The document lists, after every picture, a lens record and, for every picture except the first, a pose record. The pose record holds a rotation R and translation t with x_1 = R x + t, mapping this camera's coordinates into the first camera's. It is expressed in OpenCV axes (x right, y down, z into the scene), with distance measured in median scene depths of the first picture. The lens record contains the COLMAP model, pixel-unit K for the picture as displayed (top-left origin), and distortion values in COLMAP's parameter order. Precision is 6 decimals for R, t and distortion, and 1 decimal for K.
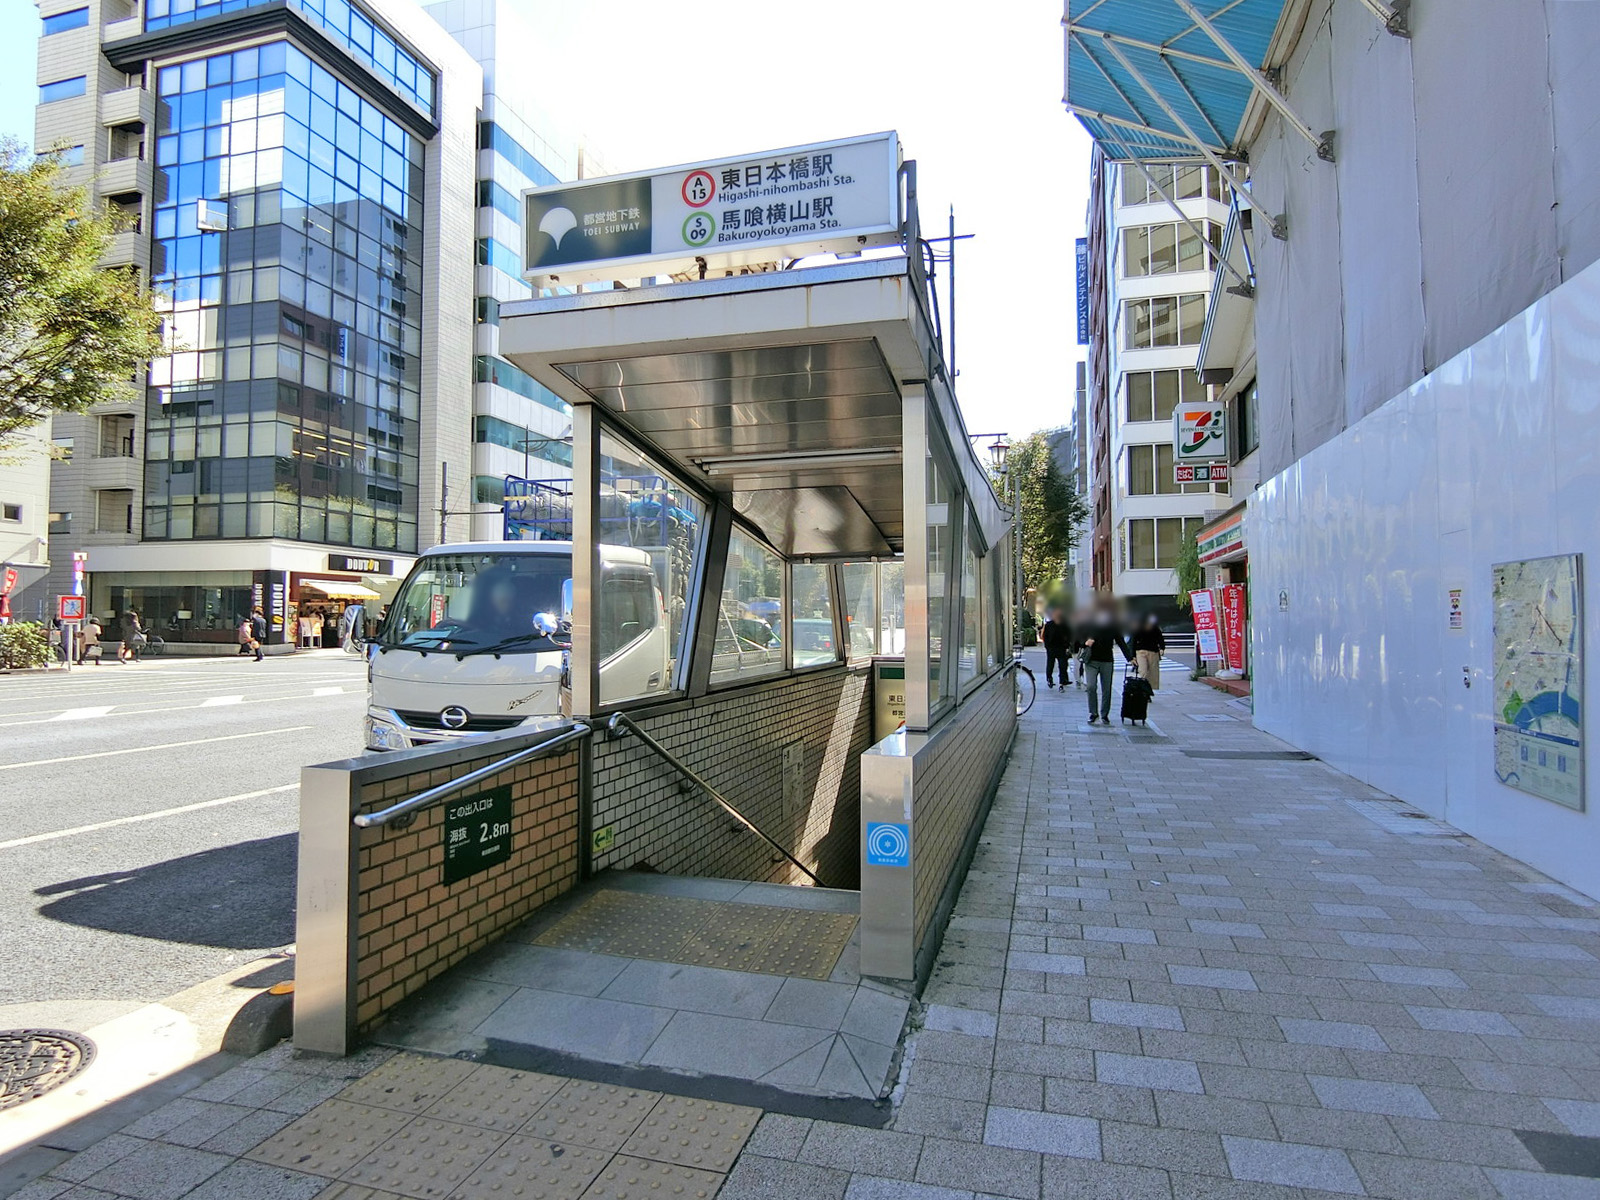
lens RADIAL K [[901.5, 0, 804.0], [0, 901.5, 596.2], [0, 0, 1]] dist [-0.003546, -0.000239]
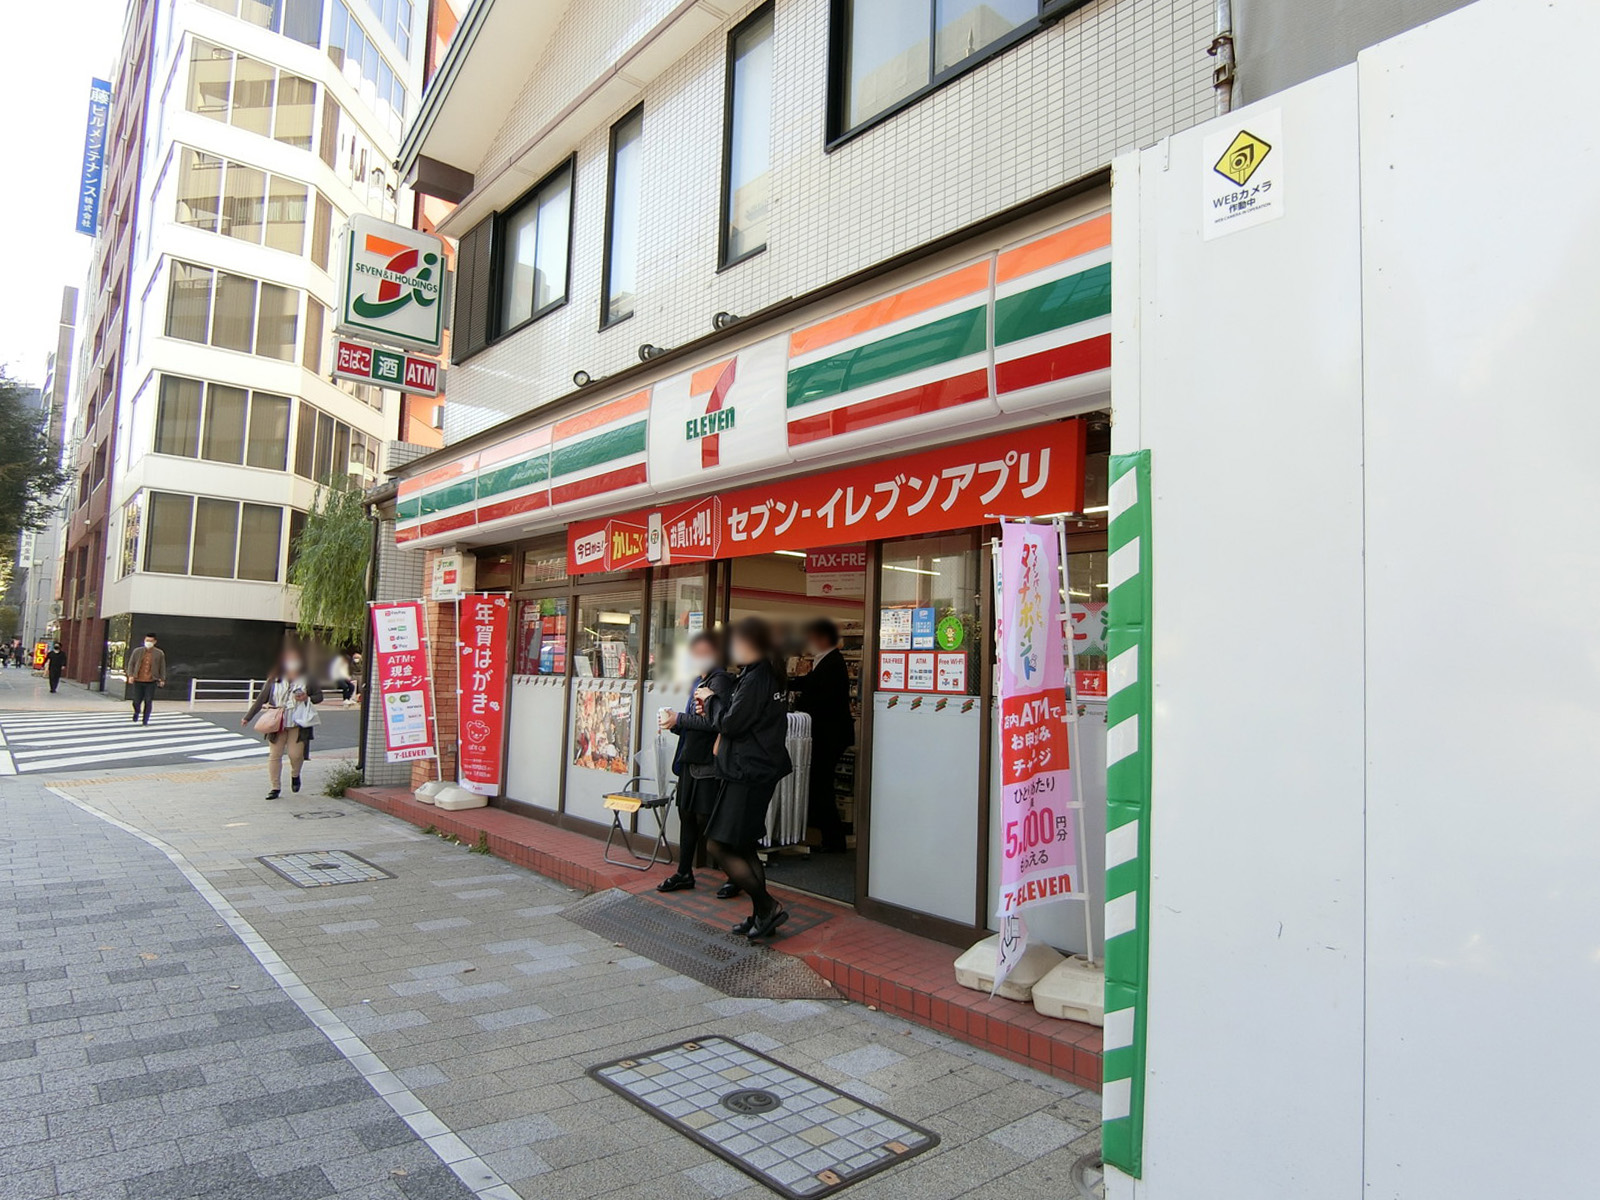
lens RADIAL K [[931.6, 0, 803.7], [0, 931.6, 601.4], [0, 0, 1]] dist [-0.024202, -0.000267]
pose [[0.537911, 0.085468, 0.838658, 0.081215], [-0.055977, 0.996273, -0.065627, 0.005772], [-0.841141, -0.011644, 0.540691, 0.286087]]
